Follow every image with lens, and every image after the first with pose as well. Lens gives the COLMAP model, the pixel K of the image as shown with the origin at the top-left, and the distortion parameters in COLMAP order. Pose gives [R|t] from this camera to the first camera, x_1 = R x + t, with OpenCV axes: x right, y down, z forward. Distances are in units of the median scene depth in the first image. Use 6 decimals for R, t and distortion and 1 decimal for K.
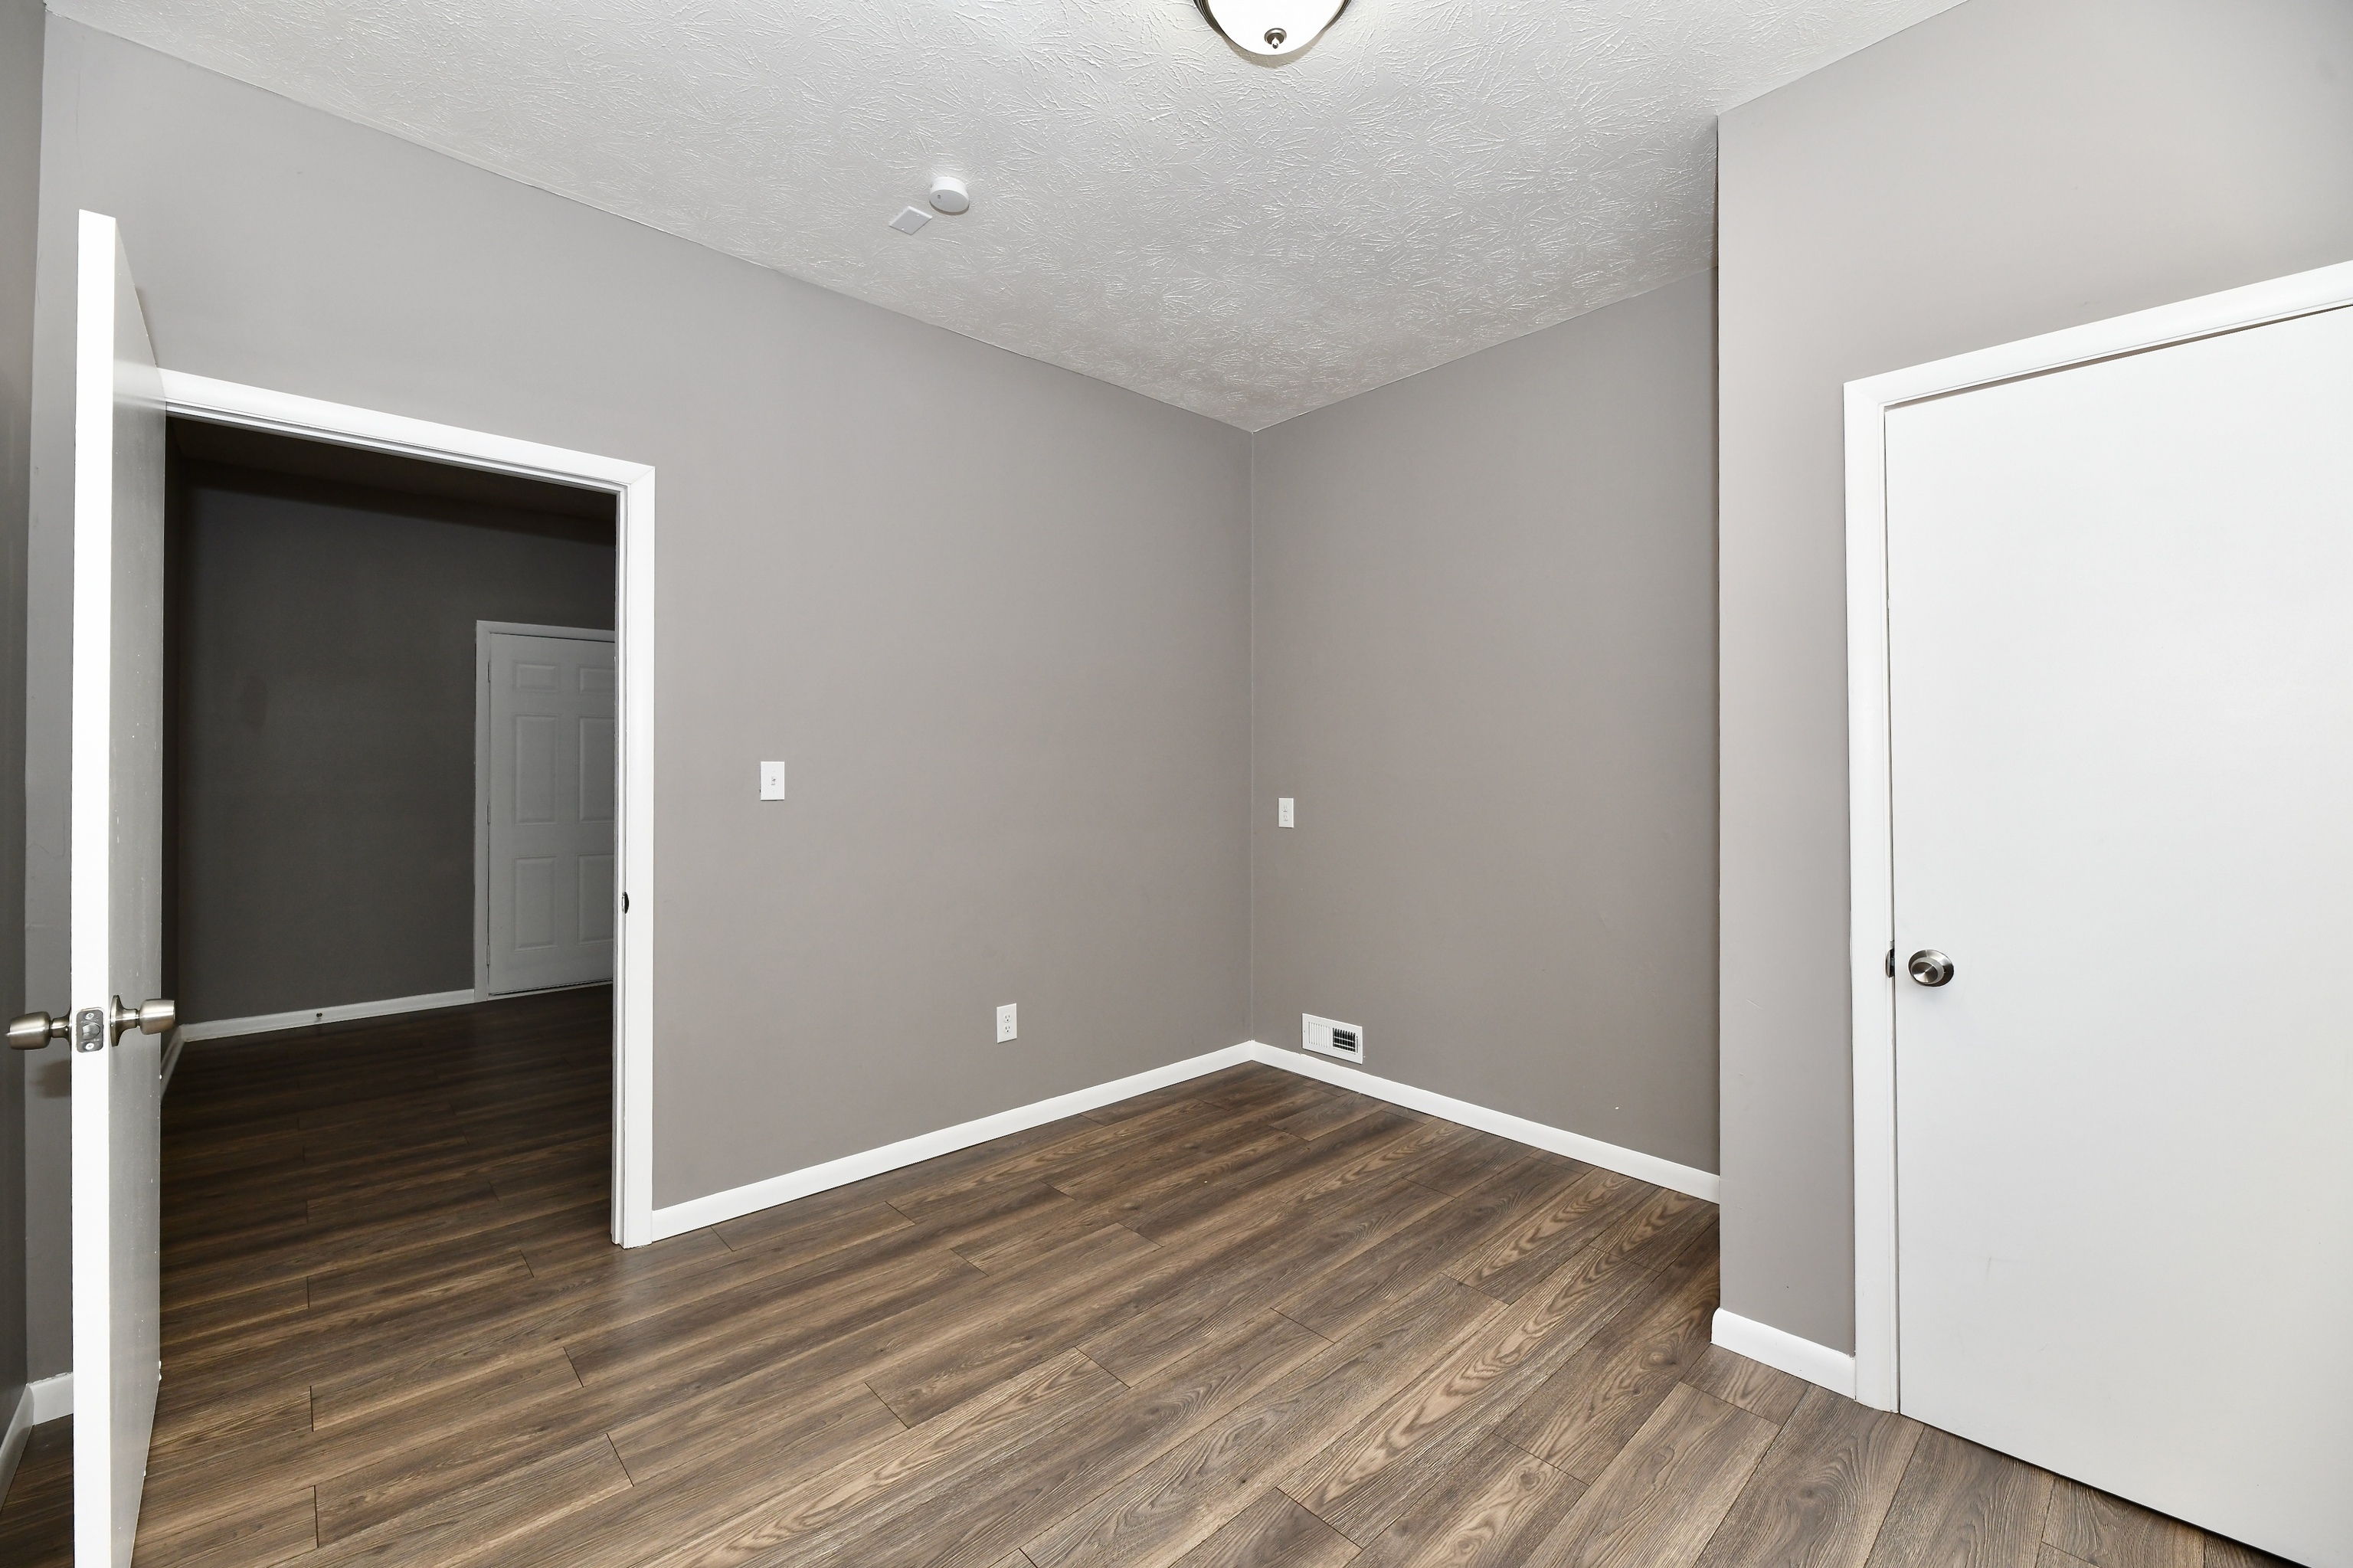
lens RADIAL K [[968.3, 0, 1167.9], [0, 968.3, 770.1], [0, 0, 1]] dist [0.000843, -0.004053]
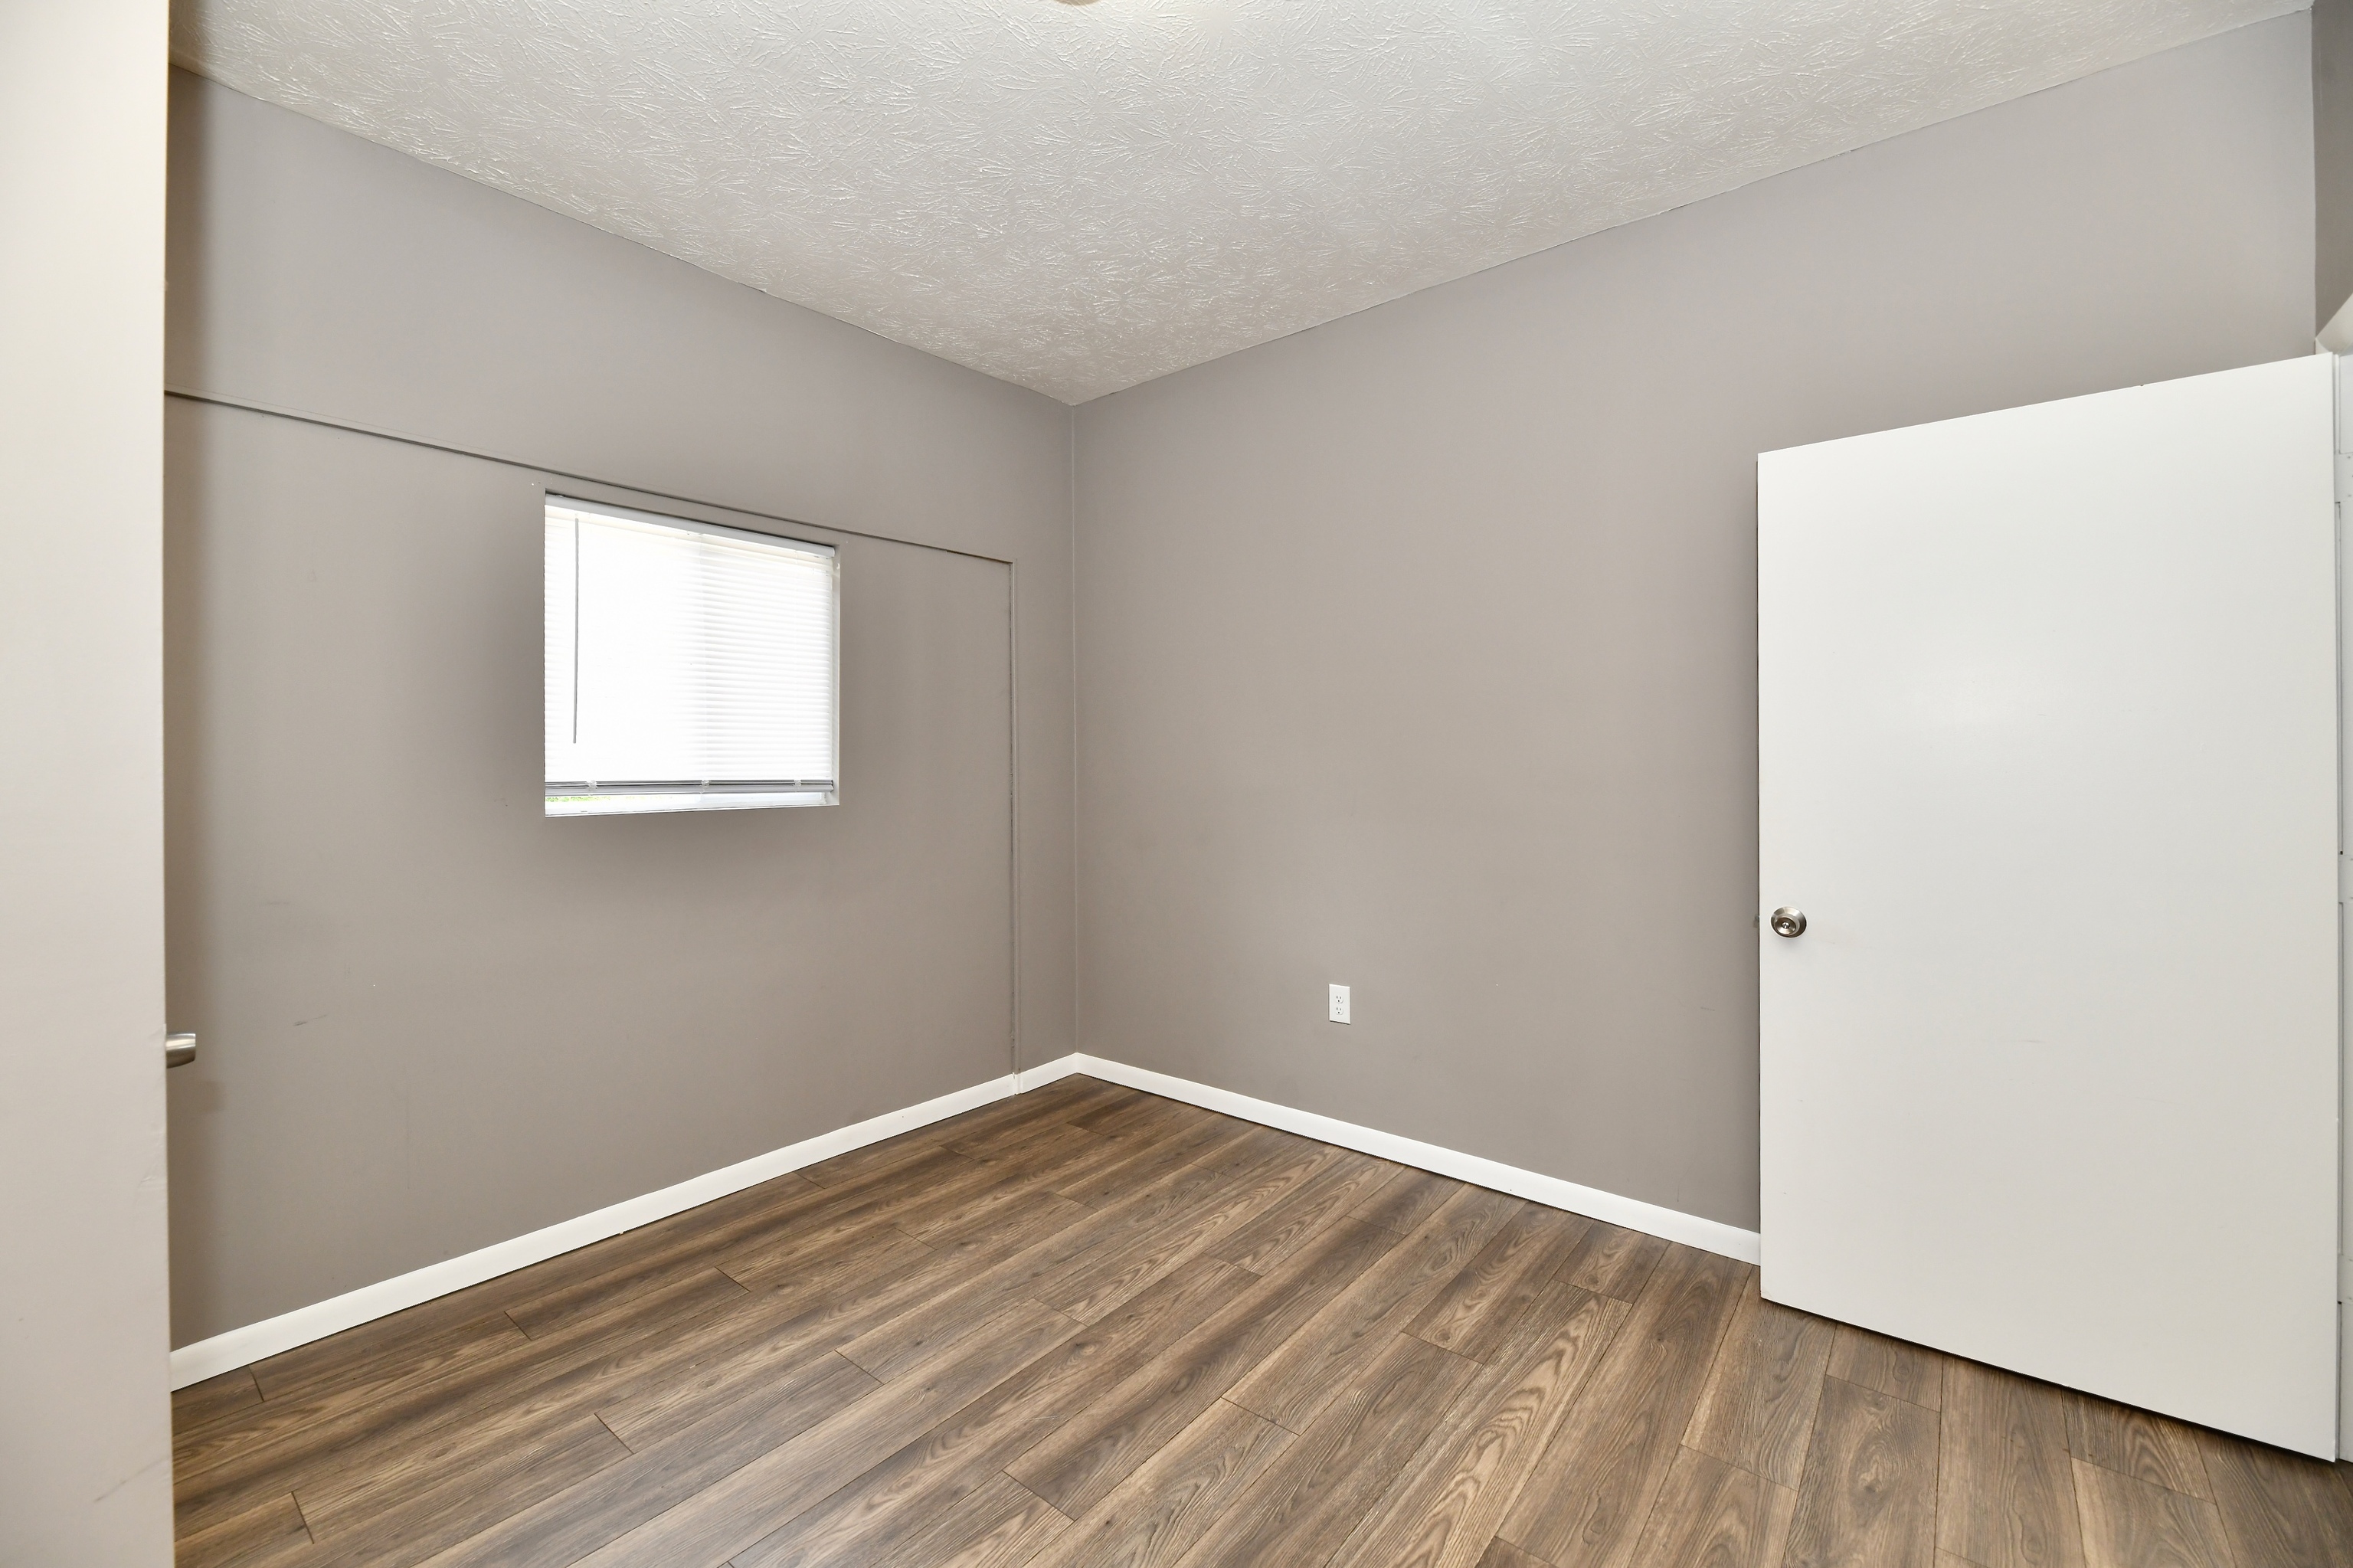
lens RADIAL K [[968.3, 0, 1167.9], [0, 968.3, 770.1], [0, 0, 1]] dist [0.000843, -0.004053]
pose [[-0.991161, 0.000819, -0.132664, 0.130799], [0.001109, 0.999997, -0.002110, -0.000468], [0.132662, -0.002238, -0.991159, 1.752963]]
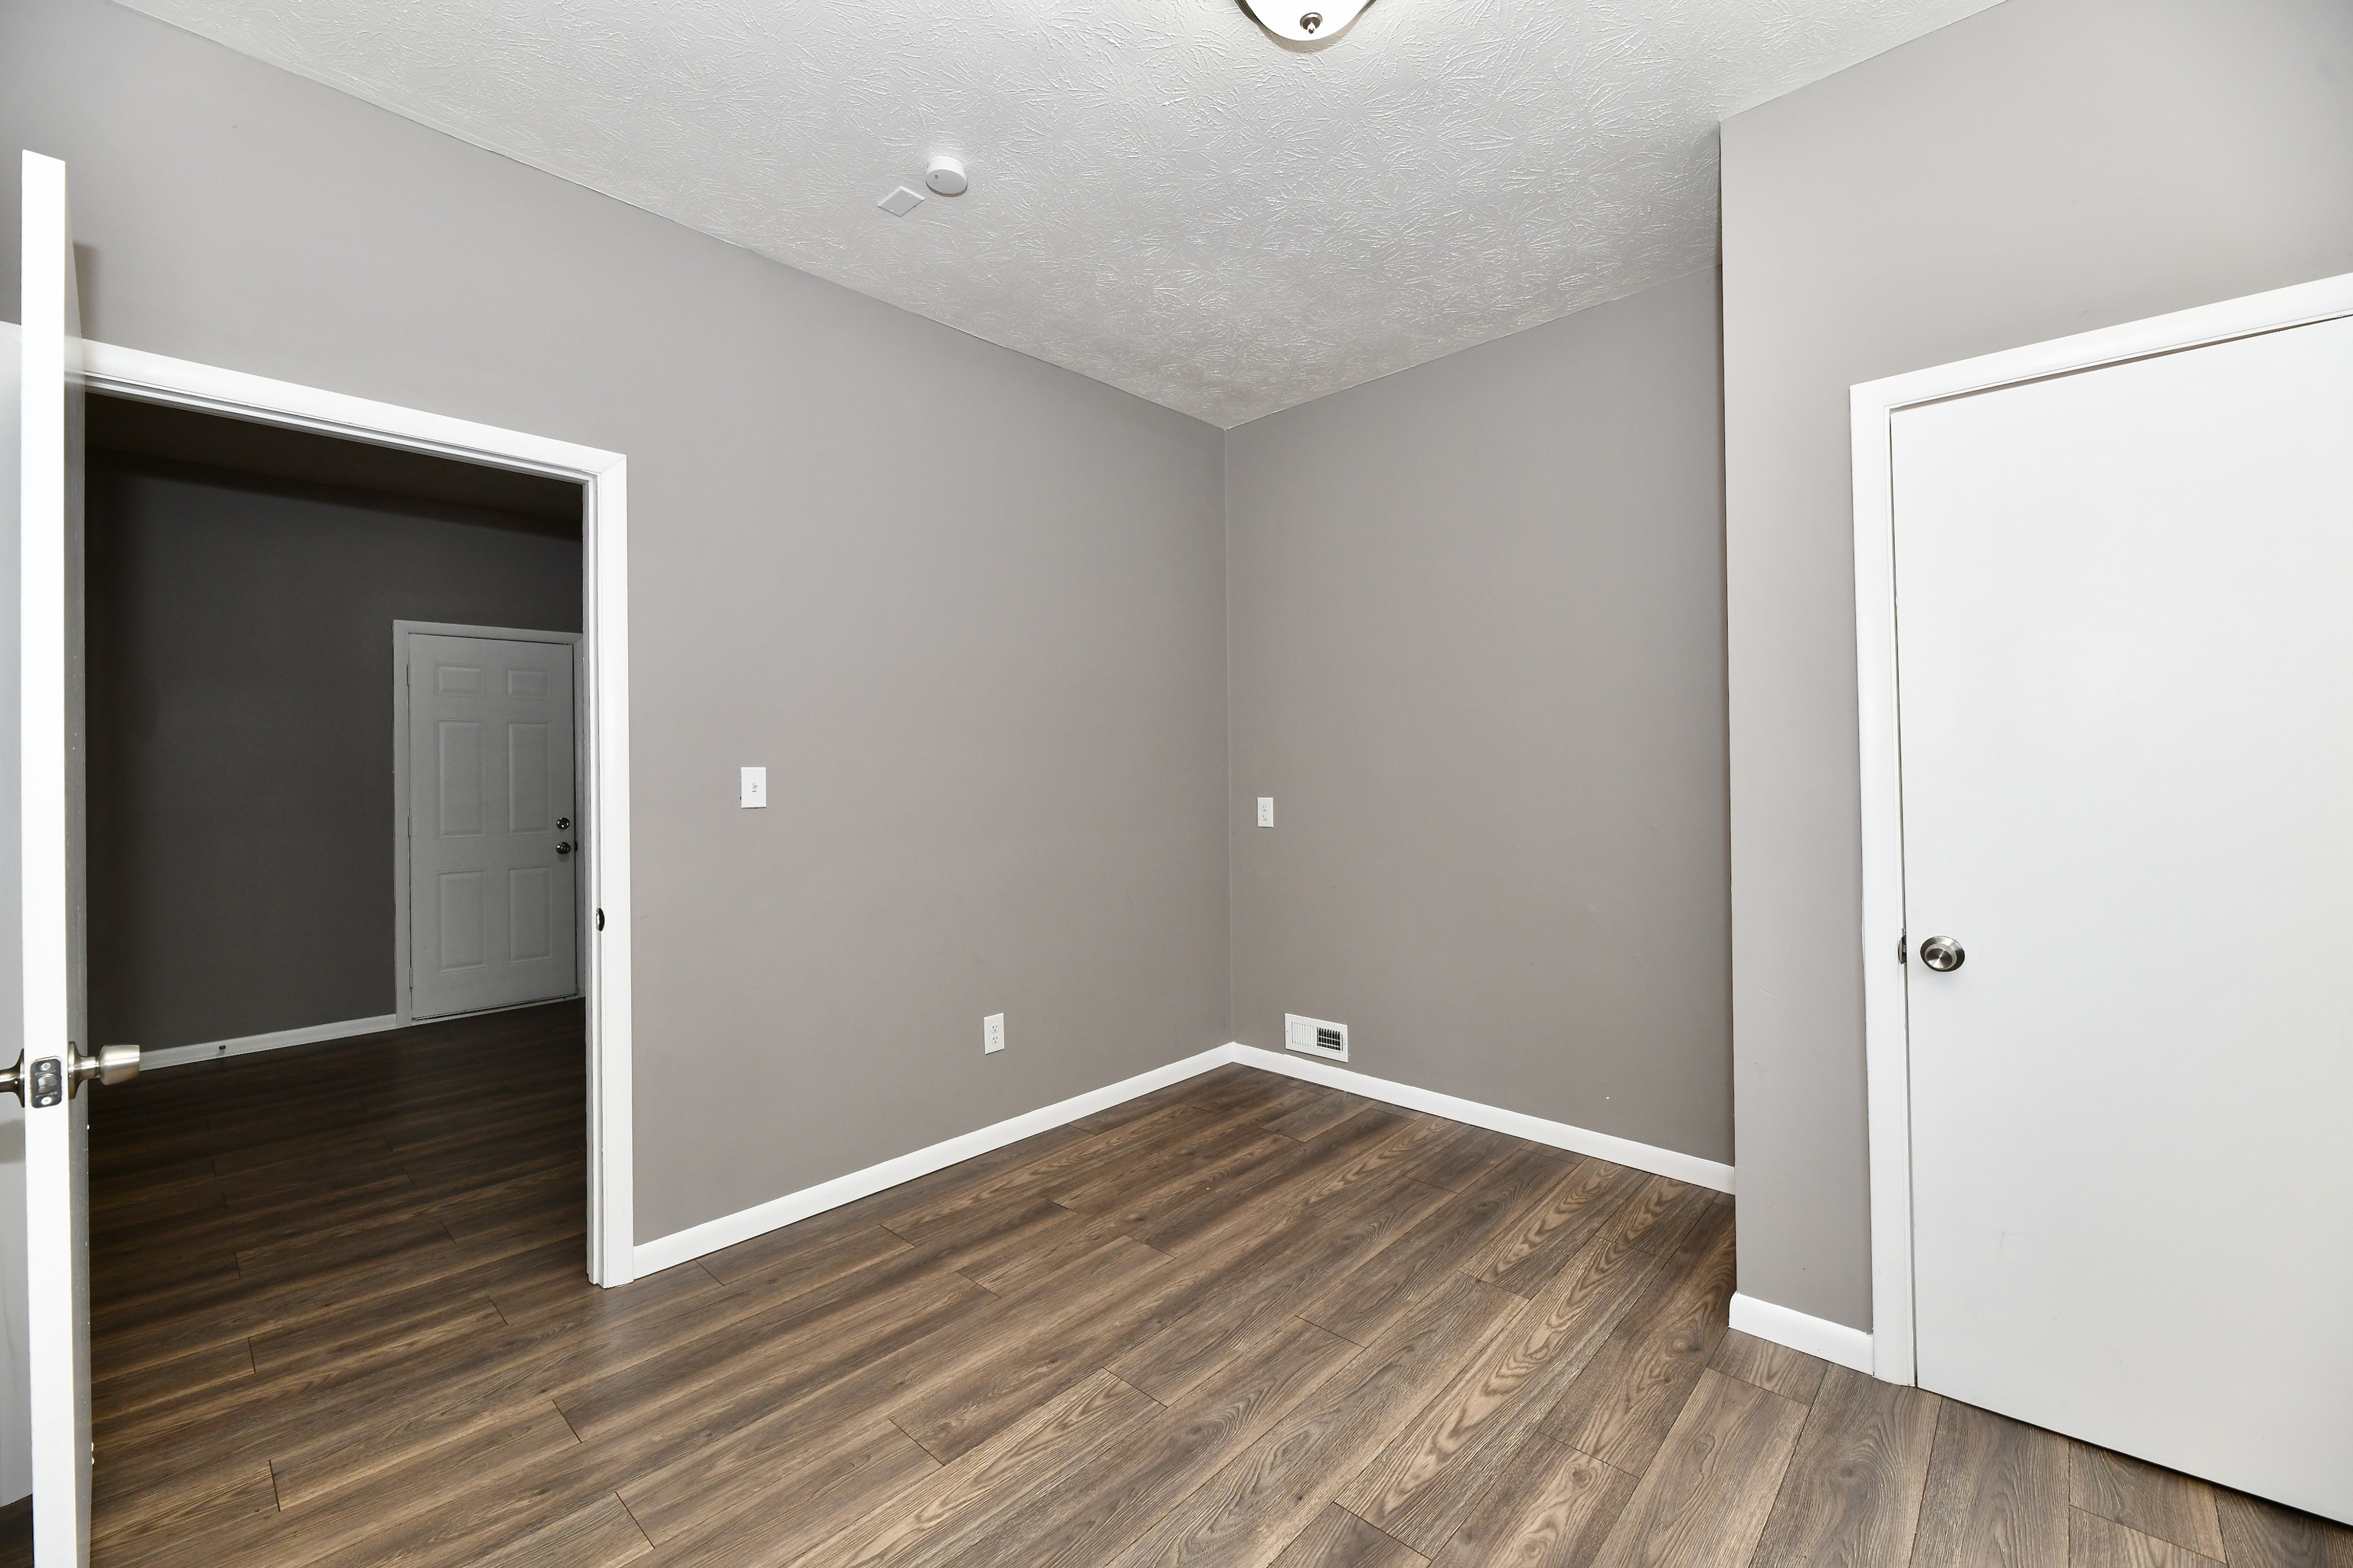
lens RADIAL K [[968.3, 0, 1167.9], [0, 968.3, 770.1], [0, 0, 1]] dist [0.000843, -0.004053]
pose [[0.997135, -0.012414, 0.074622, -0.106490], [0.012432, 0.999923, 0.000227, -0.001587], [-0.074619, 0.000701, 0.997212, 0.031897]]
